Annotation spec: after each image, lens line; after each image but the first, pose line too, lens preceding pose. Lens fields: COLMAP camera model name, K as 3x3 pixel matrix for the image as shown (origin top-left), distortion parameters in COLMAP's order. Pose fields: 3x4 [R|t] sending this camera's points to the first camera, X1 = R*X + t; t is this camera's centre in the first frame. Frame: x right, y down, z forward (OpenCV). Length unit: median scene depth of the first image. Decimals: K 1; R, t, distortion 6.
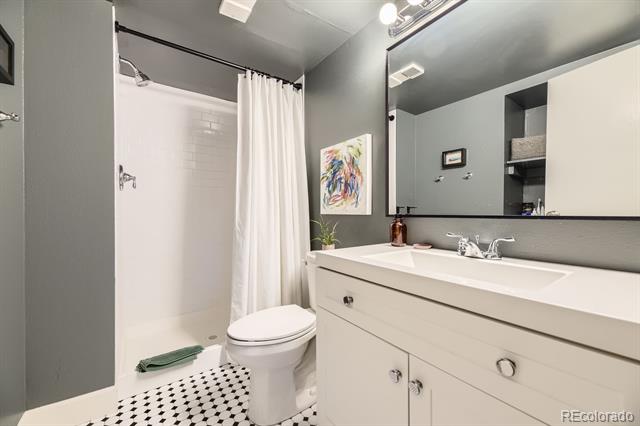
lens RADIAL K [[260.0, 0, 318.7], [0, 260.0, 210.9], [0, 0, 1]] dist [0.020889, -0.006720]
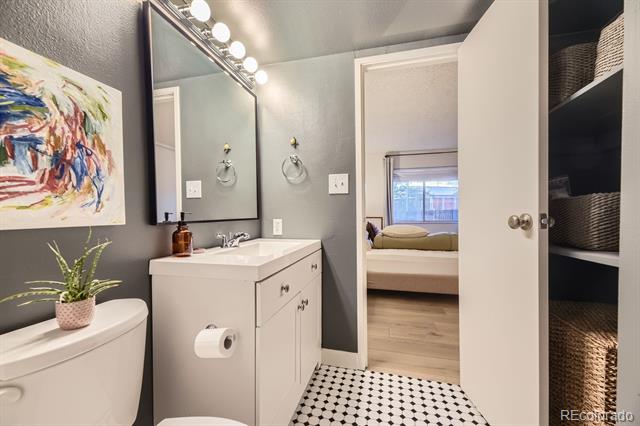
lens RADIAL K [[260.0, 0, 318.7], [0, 260.0, 210.9], [0, 0, 1]] dist [0.020889, -0.006720]
pose [[-0.647370, 0.013671, 0.762054, -0.545290], [0.009385, 0.999906, -0.009965, -0.006617], [-0.762118, 0.000701, -0.647437, 0.983894]]
